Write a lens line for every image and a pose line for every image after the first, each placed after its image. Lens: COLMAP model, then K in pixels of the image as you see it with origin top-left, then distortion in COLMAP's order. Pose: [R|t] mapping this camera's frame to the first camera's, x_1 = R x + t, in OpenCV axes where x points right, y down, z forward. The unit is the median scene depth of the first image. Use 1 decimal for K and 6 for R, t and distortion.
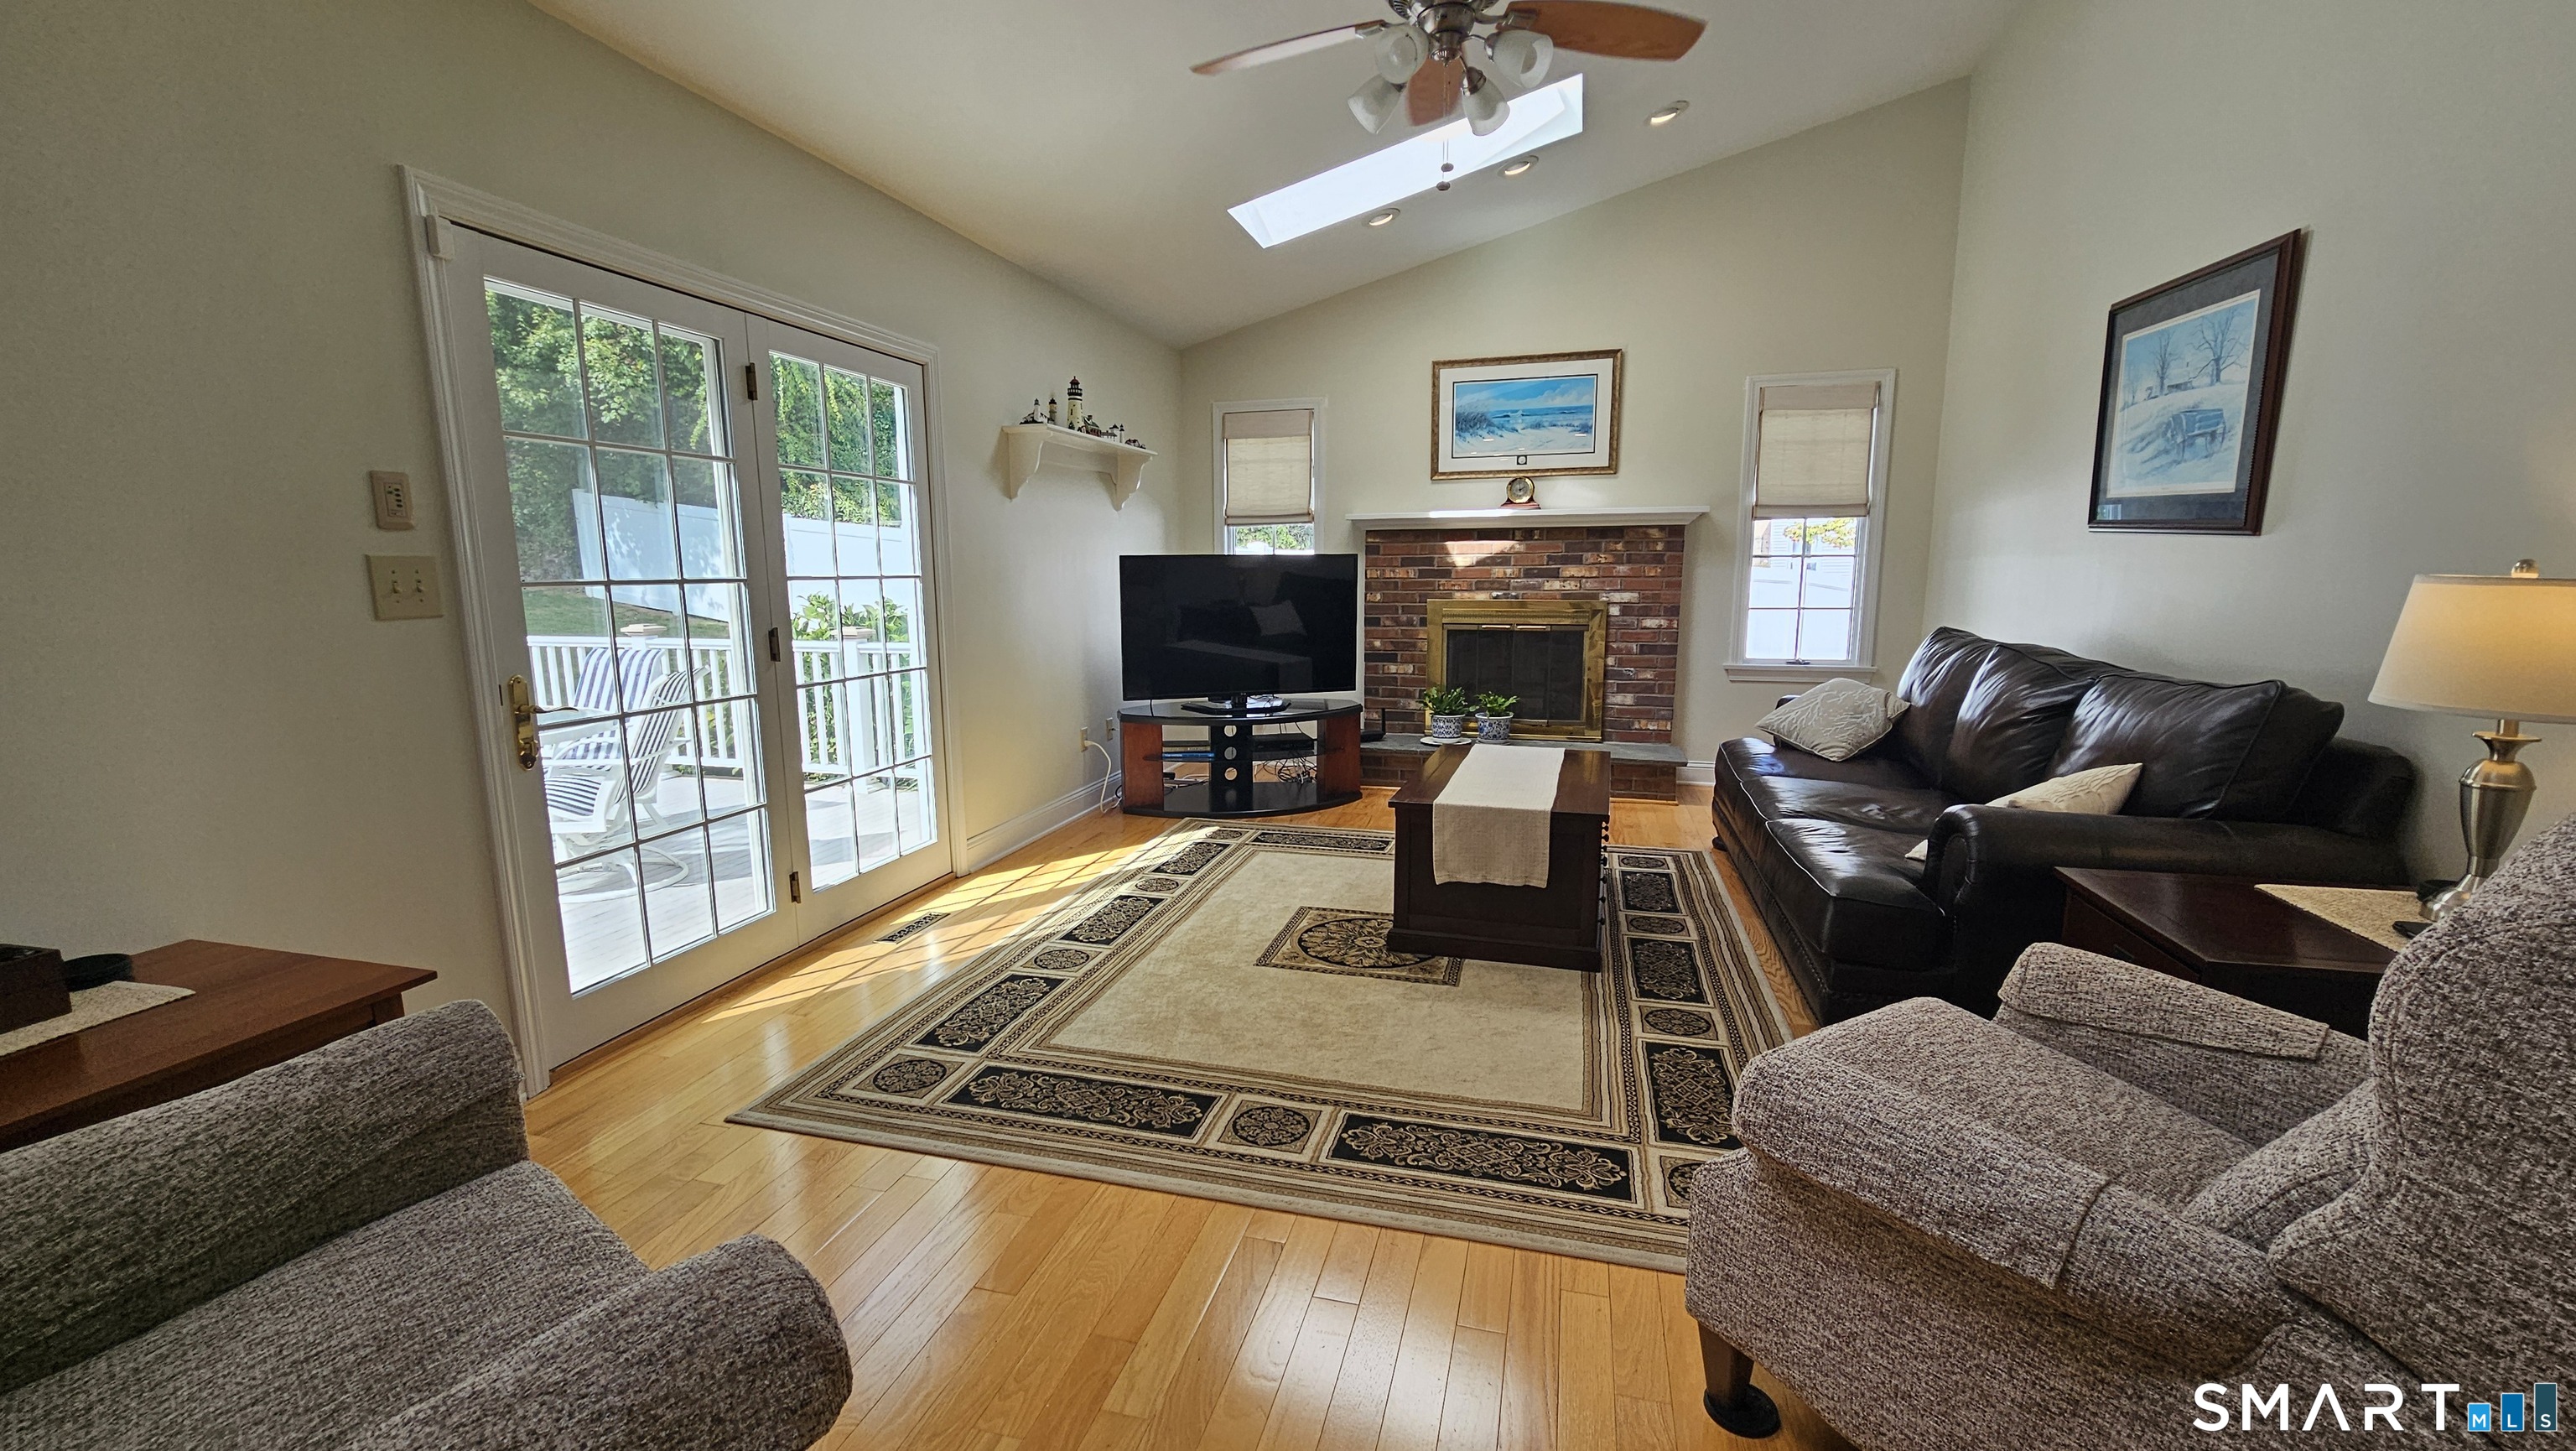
lens RADIAL K [[1056.4, 0, 1276.1], [0, 1056.4, 745.8], [0, 0, 1]] dist [-0.002728, -0.000739]
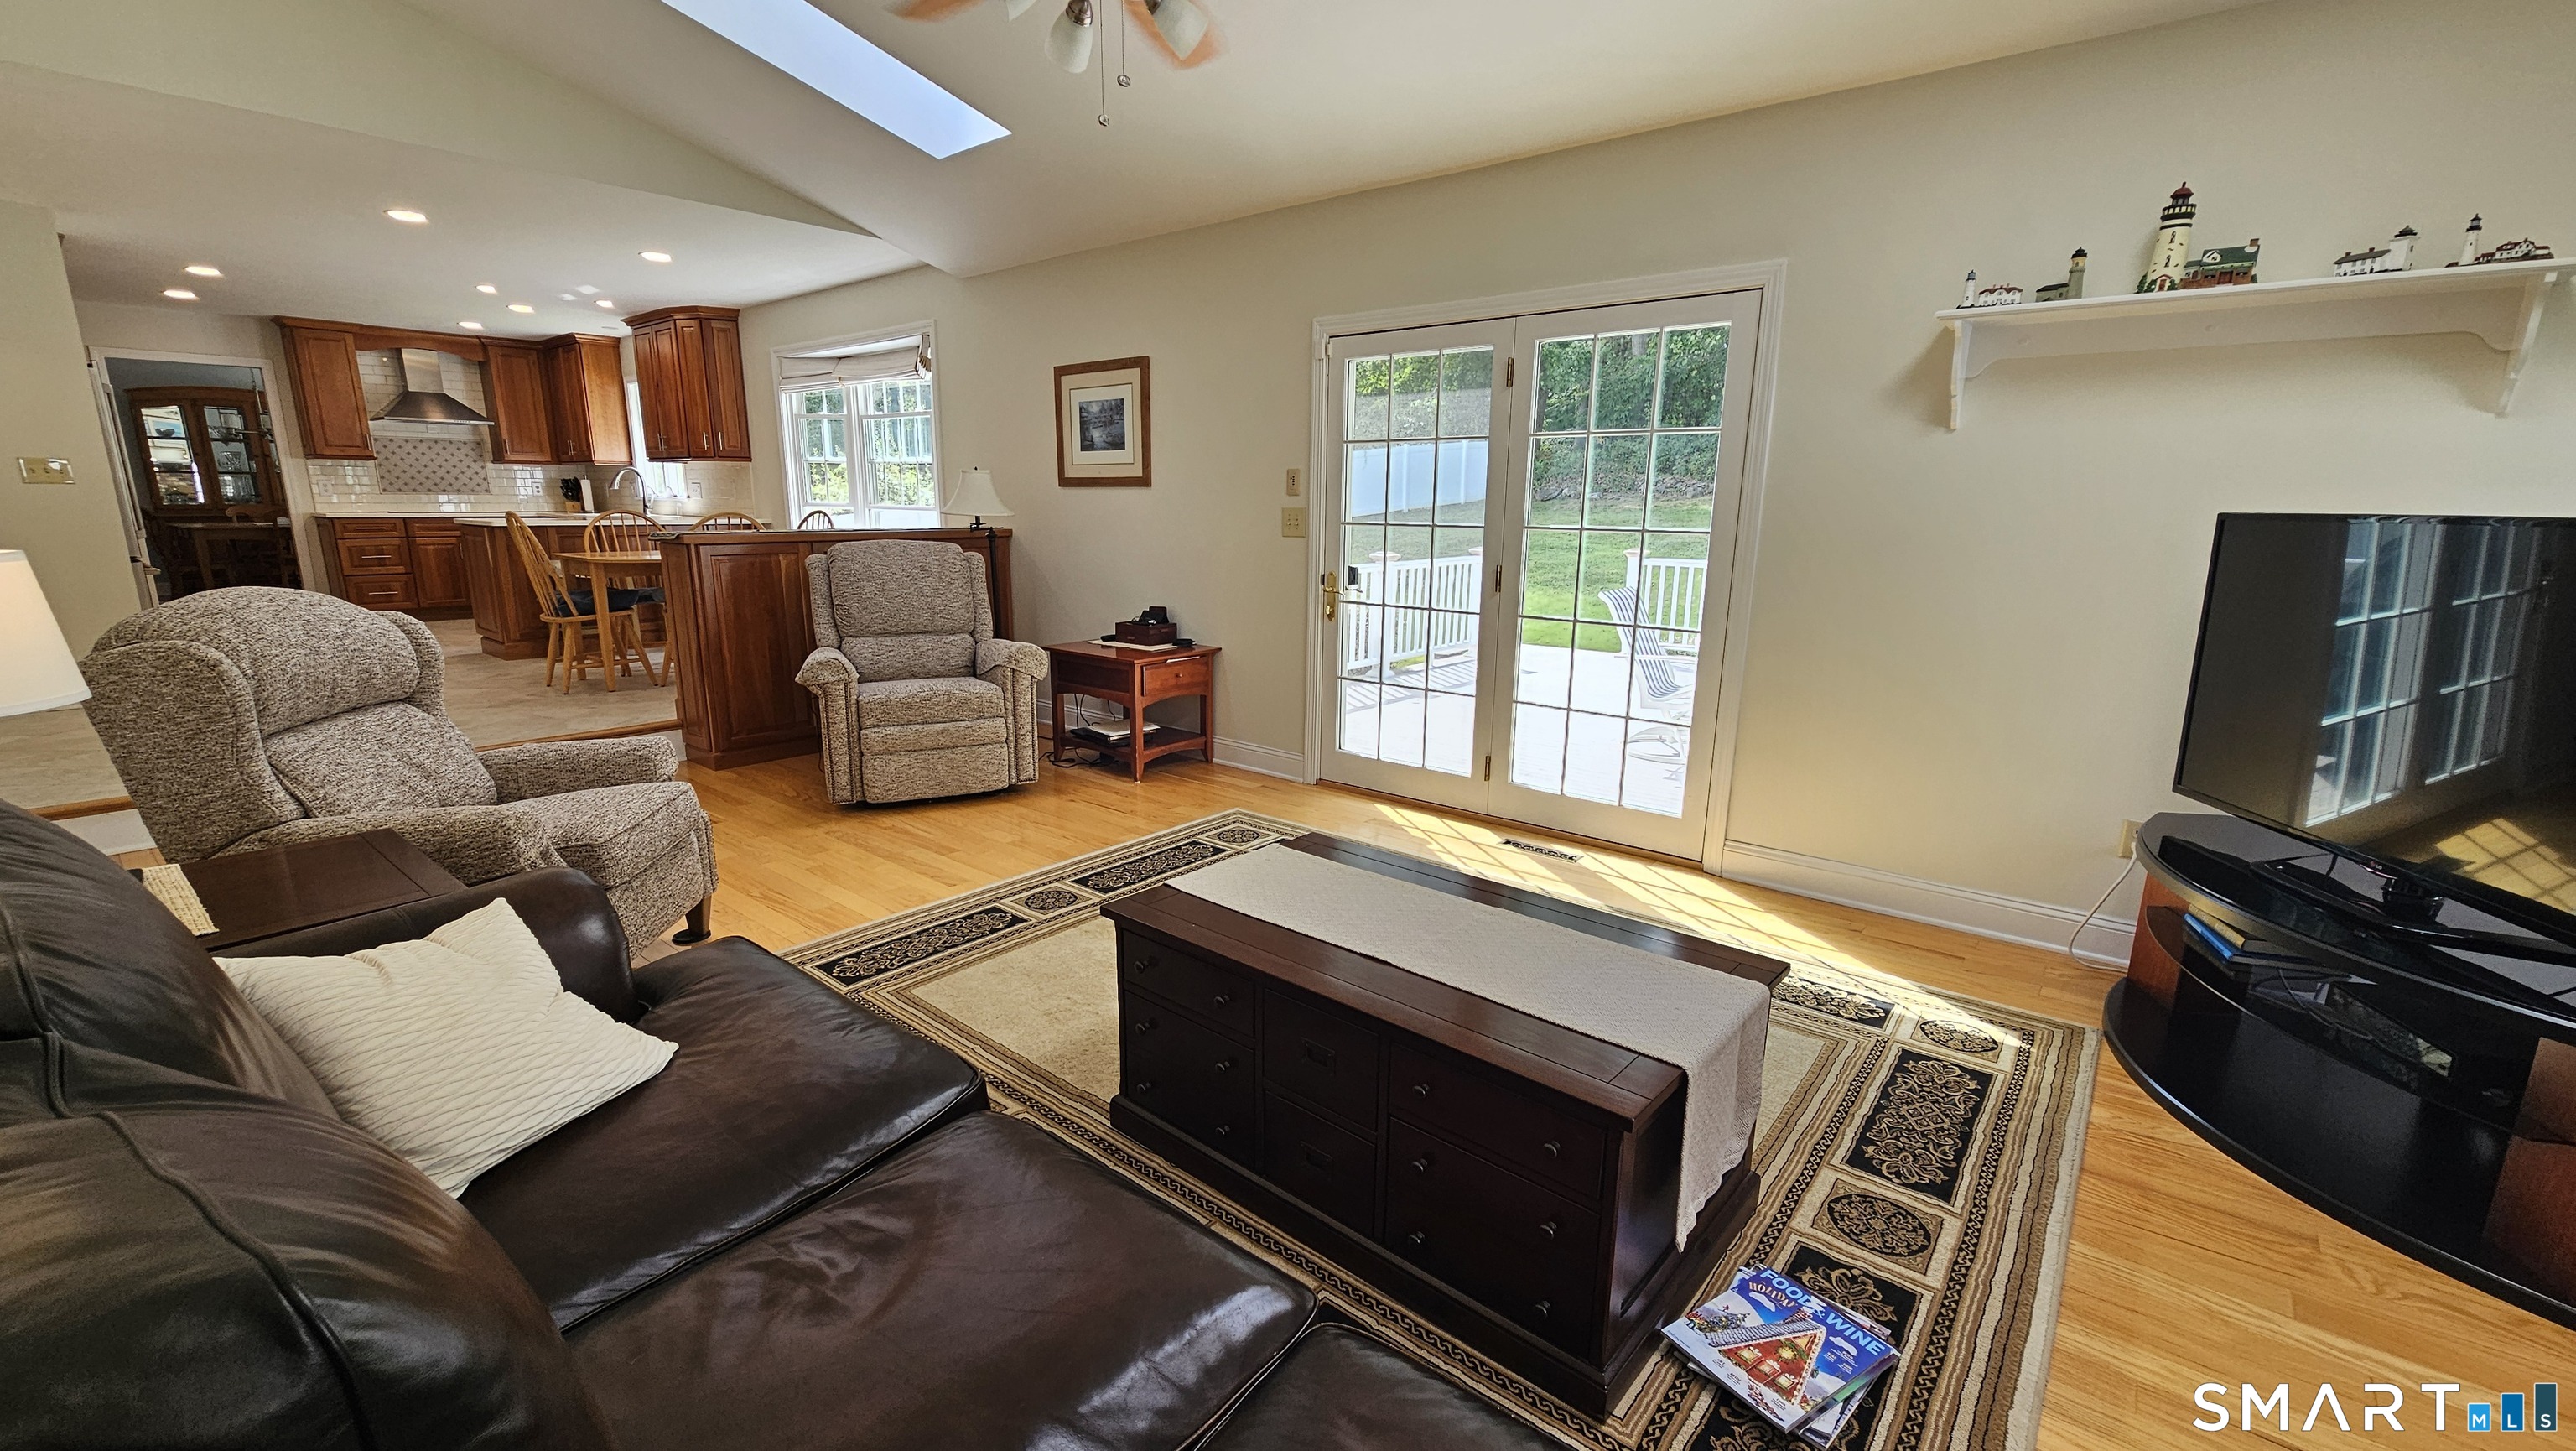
lens RADIAL K [[1059.5, 0, 1278.8], [0, 1059.5, 746.0], [0, 0, 1]] dist [-0.000331, -0.001195]
pose [[-0.415791, 0.206630, -0.885676, 0.532210], [-0.160284, 0.941955, 0.295007, -0.156356], [0.895225, 0.264621, -0.358537, 0.827061]]
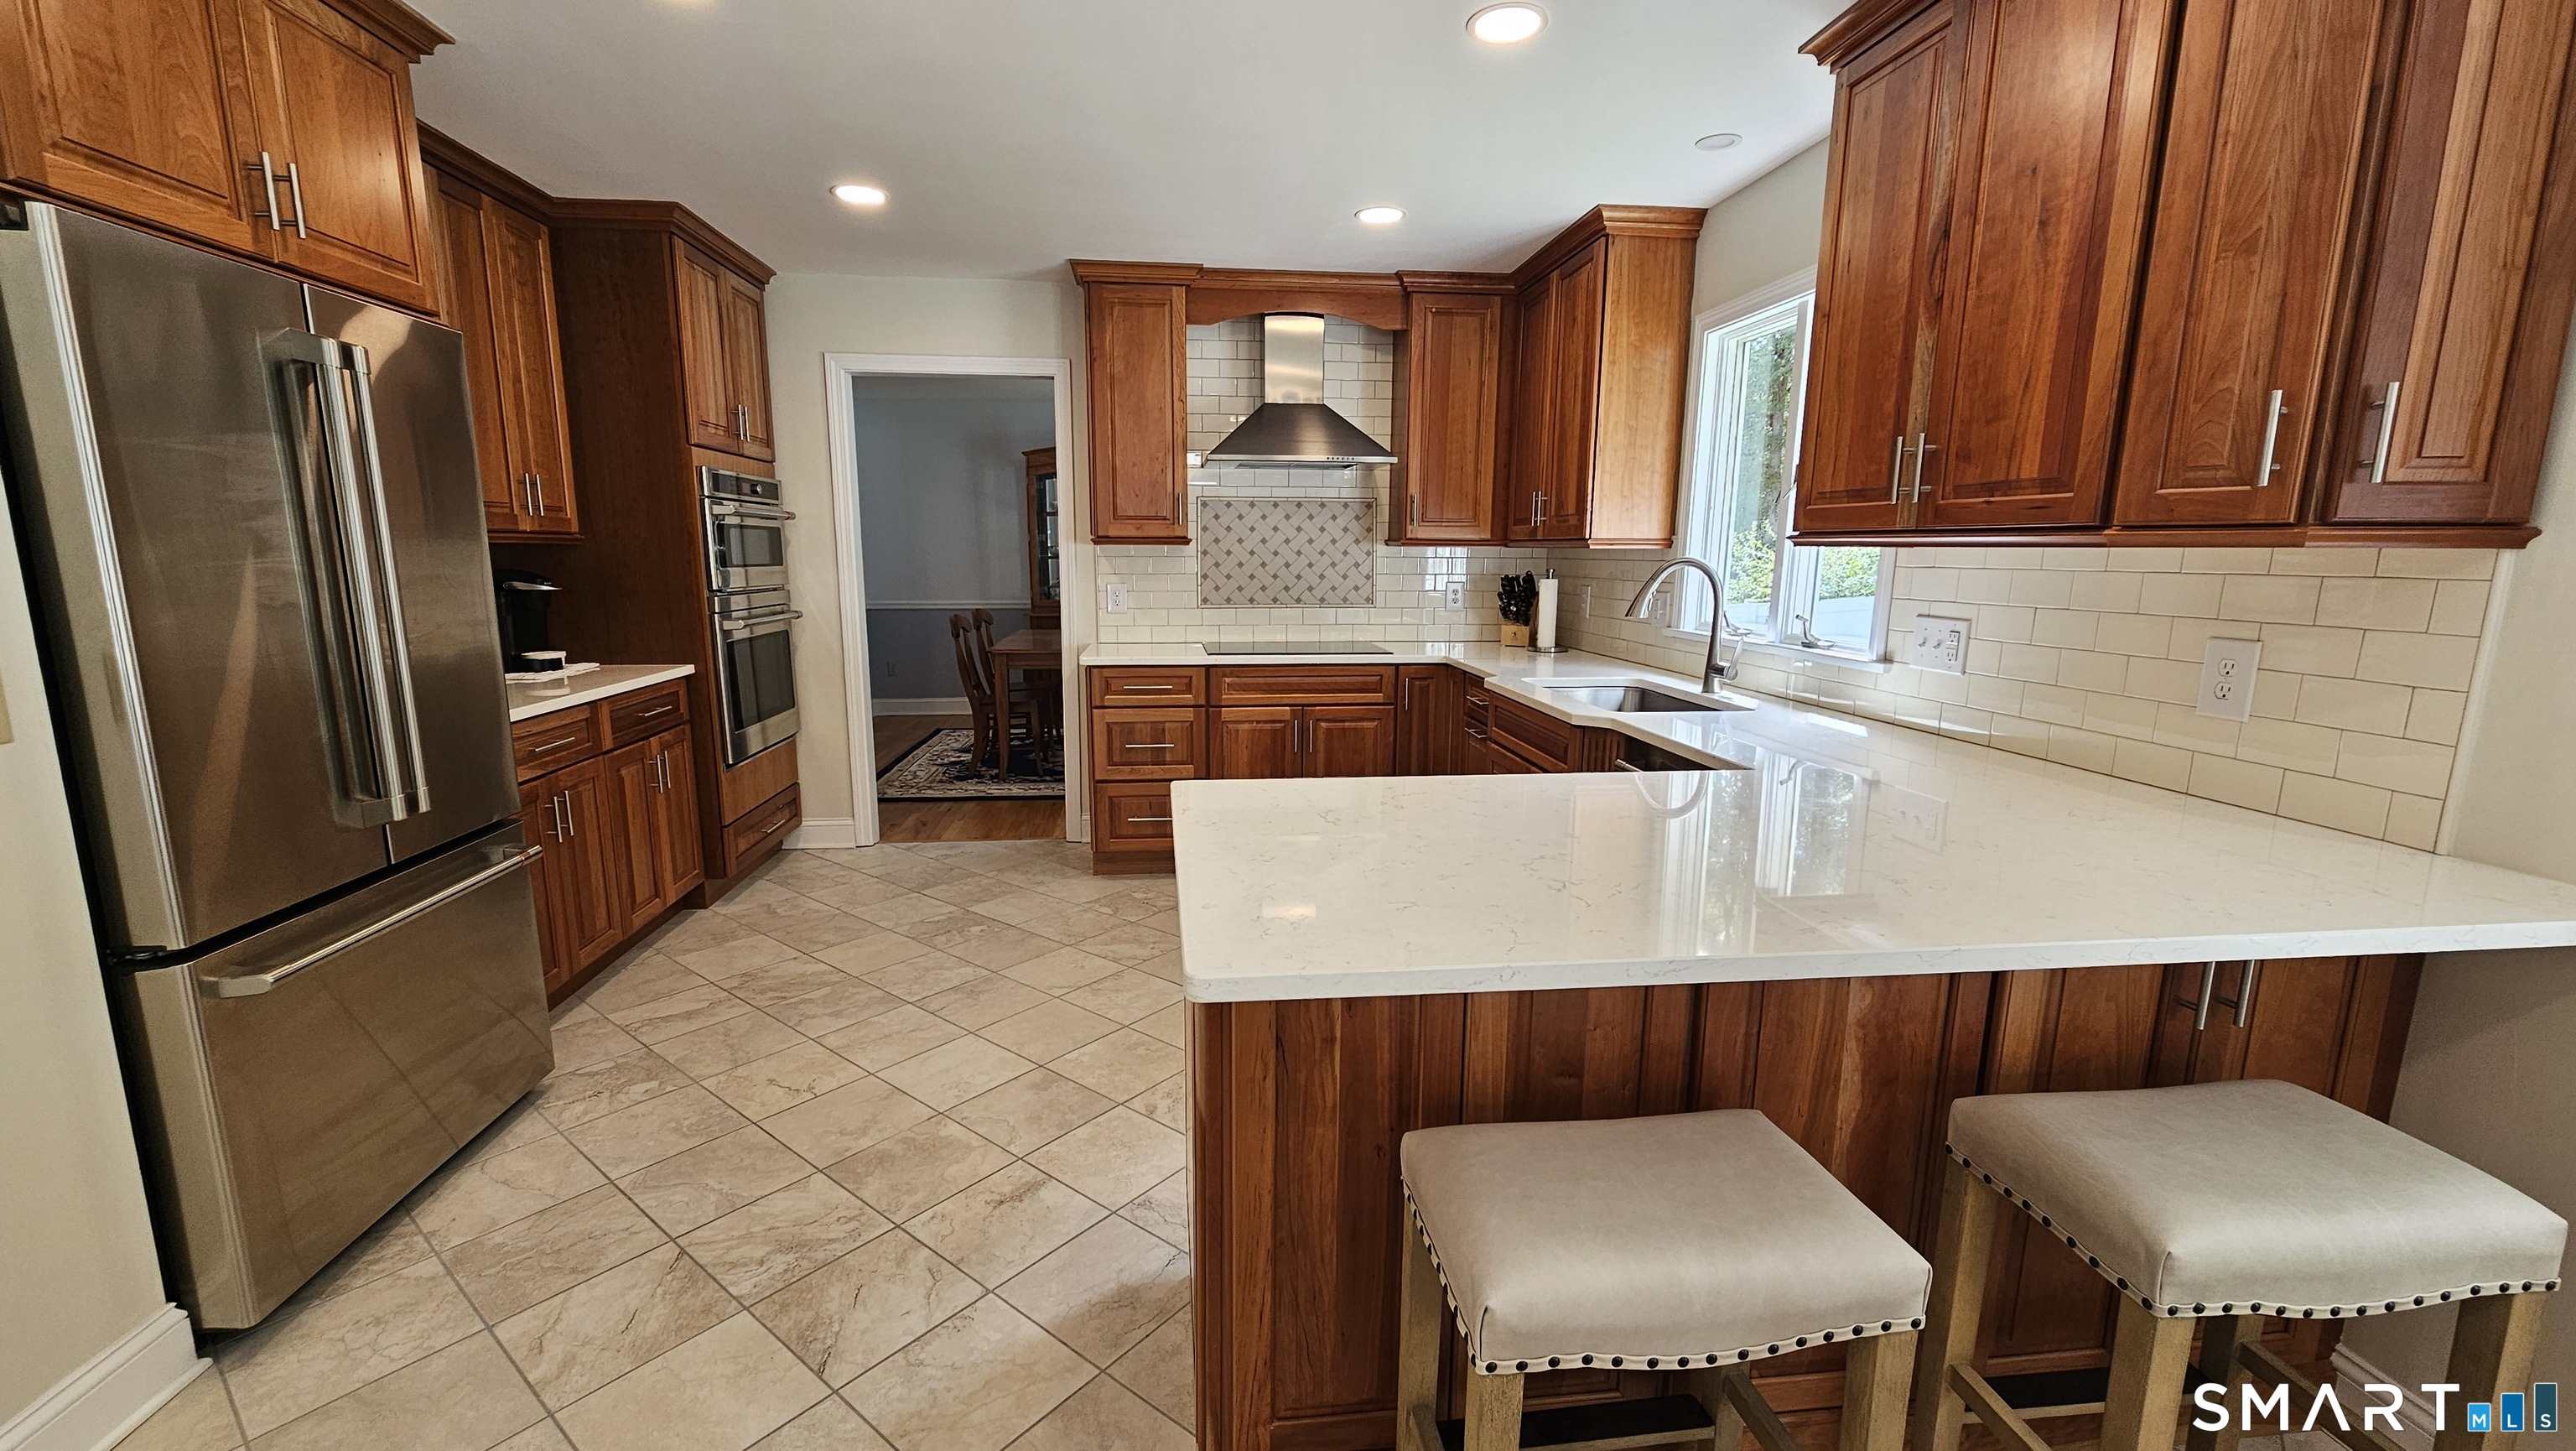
lens RADIAL K [[1059.5, 0, 1278.8], [0, 1059.5, 746.0], [0, 0, 1]] dist [-0.000331, -0.001195]
pose [[-0.925521, 0.068344, -0.372478, -0.241995], [-0.064302, 0.940936, 0.332424, 0.019626], [0.373197, 0.331616, -0.866461, -0.453542]]
